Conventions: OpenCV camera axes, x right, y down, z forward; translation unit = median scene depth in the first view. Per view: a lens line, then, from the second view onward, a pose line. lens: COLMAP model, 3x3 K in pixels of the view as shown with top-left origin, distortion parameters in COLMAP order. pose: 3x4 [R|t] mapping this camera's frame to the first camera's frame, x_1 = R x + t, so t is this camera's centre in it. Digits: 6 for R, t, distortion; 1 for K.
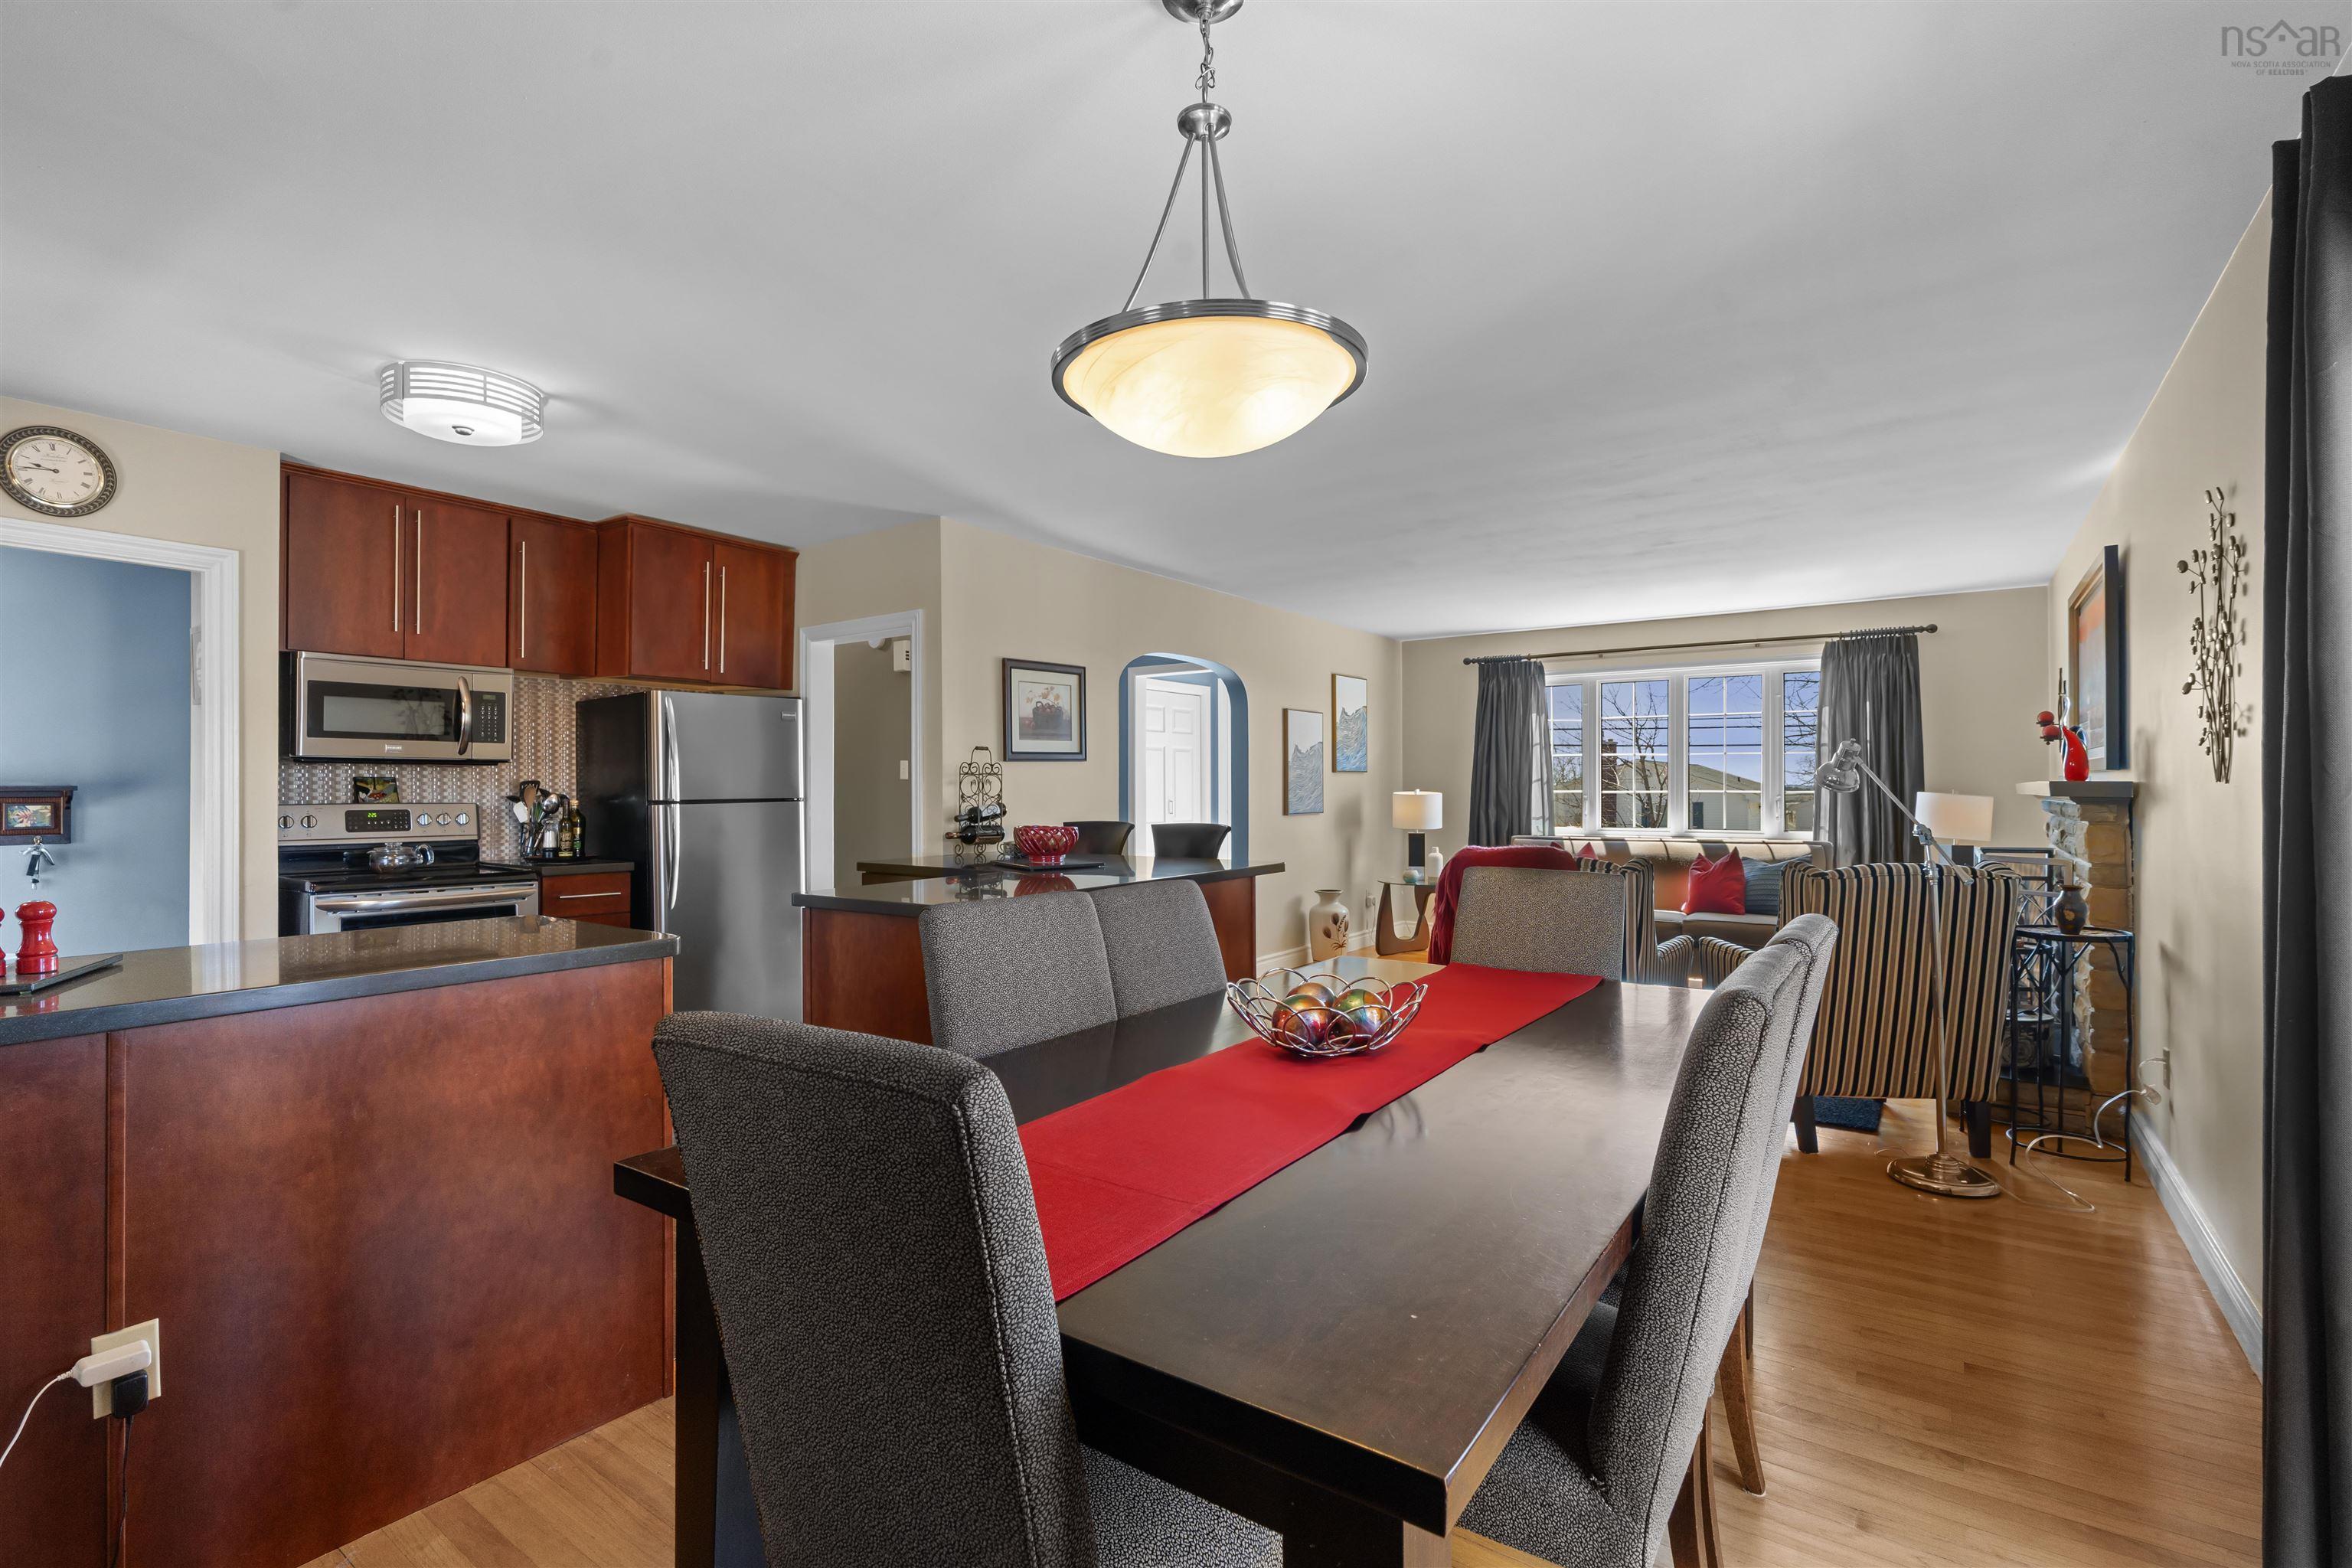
lens RADIAL K [[1069.9, 0, 1166.0], [0, 1069.9, 786.7], [0, 0, 1]] dist [-0.016390, 0.004540]
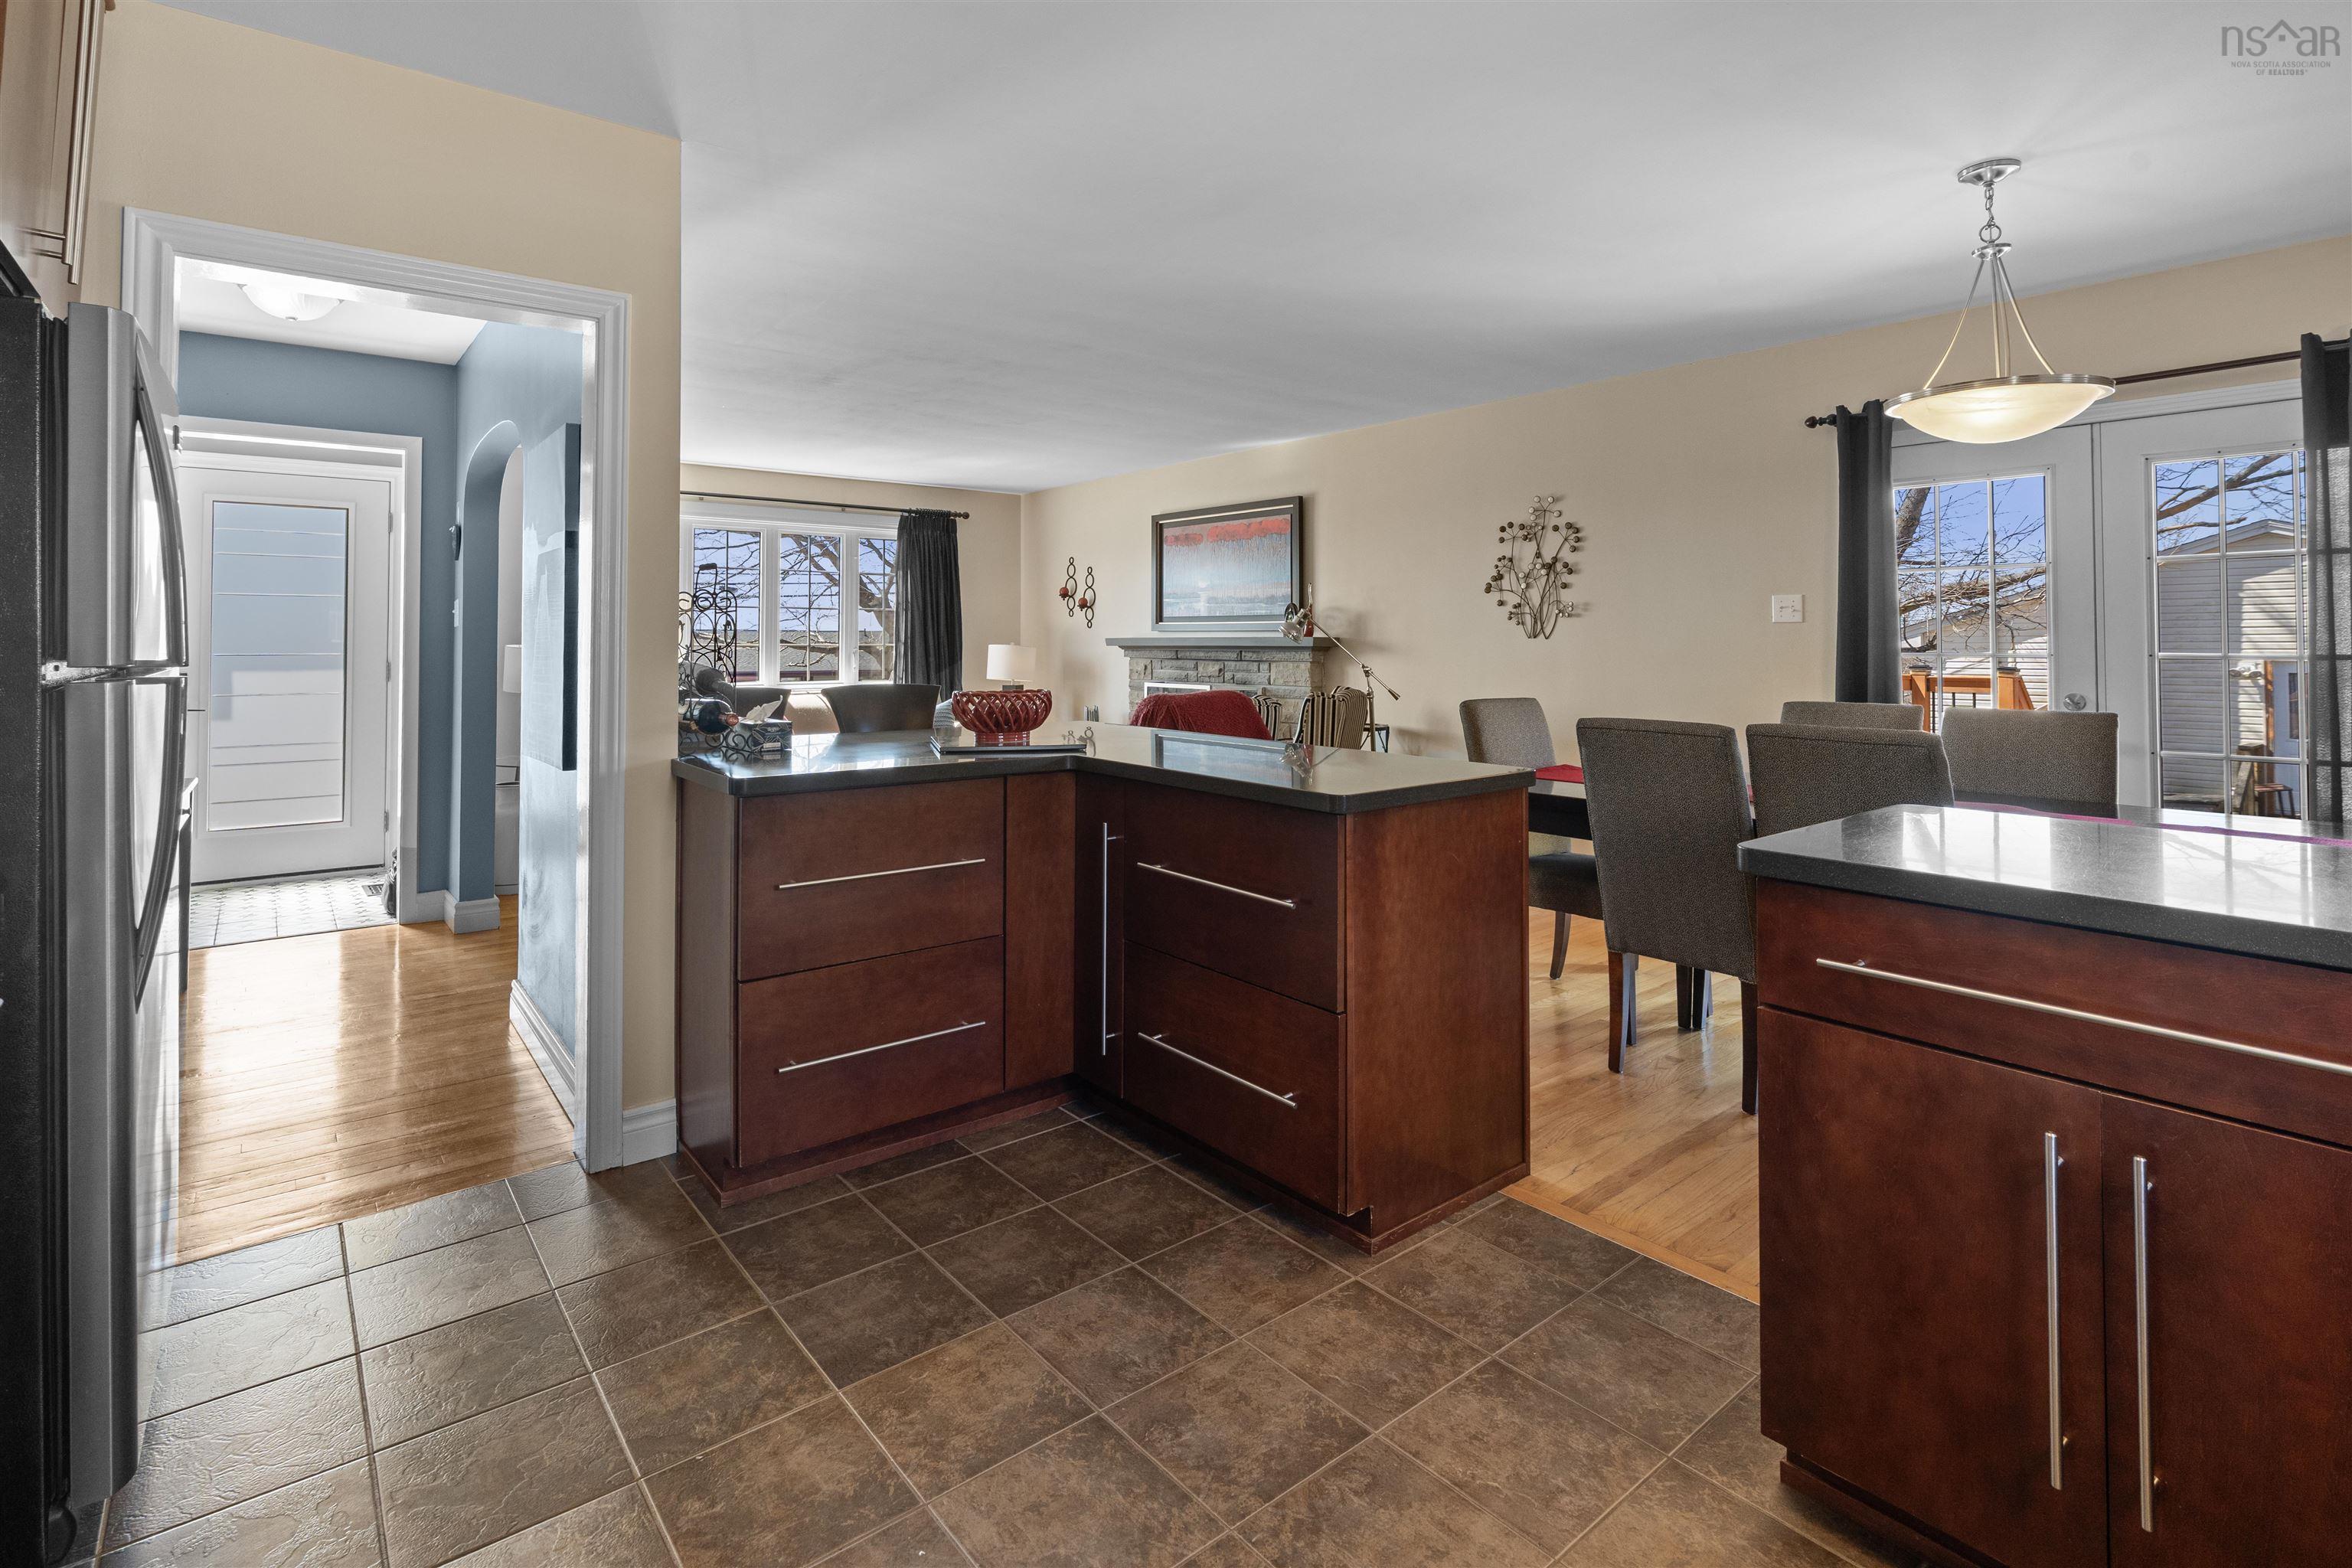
lens RADIAL K [[1112.3, 0, 1135.8], [0, 1112.3, 626.6], [0, 0, 1]] dist [0.000690, 0.000328]
pose [[0.275063, 0.014900, 0.961311, -0.707267], [-0.002032, 0.999887, -0.014916, 0.004315], [-0.961424, 0.002149, 0.275062, 0.628337]]
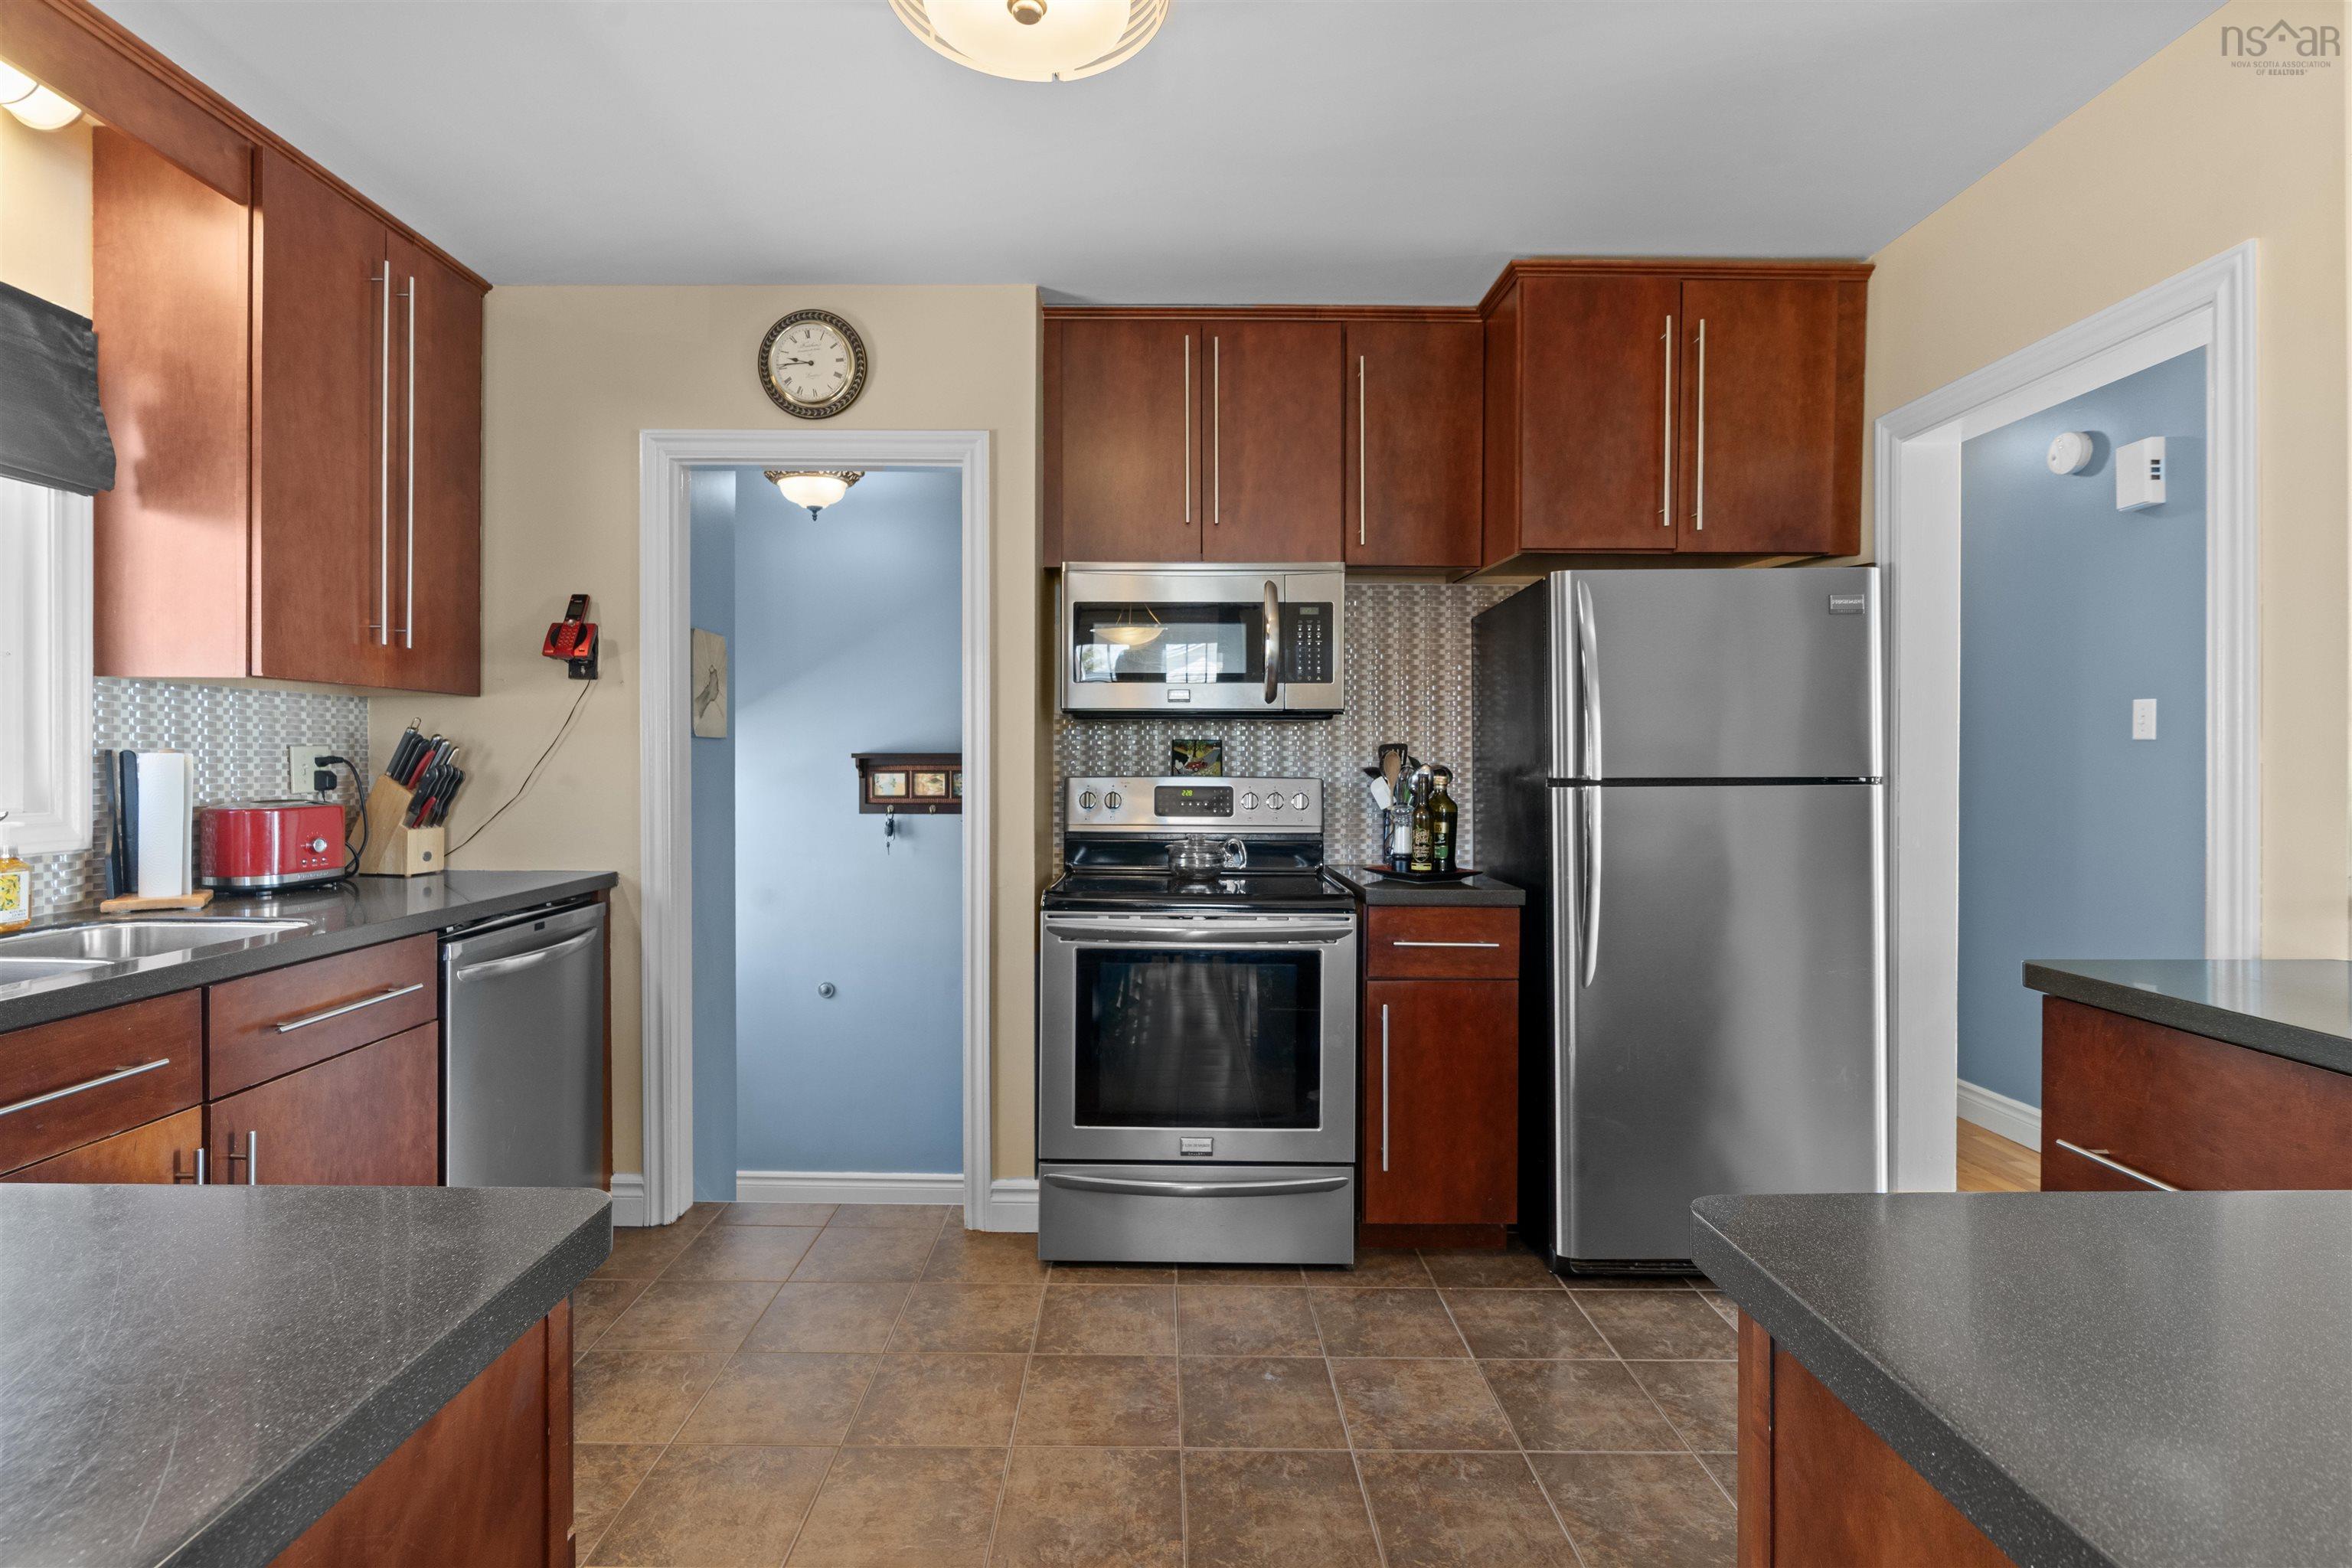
lens RADIAL K [[1091.9, 0, 1155.3], [0, 1091.9, 763.8], [0, 0, 1]] dist [-0.008502, 0.000833]
pose [[0.580043, 0.005145, -0.814570, -0.152734], [-0.001776, 0.999986, 0.005051, 0.003258], [0.814584, -0.001483, 0.580044, 0.521526]]
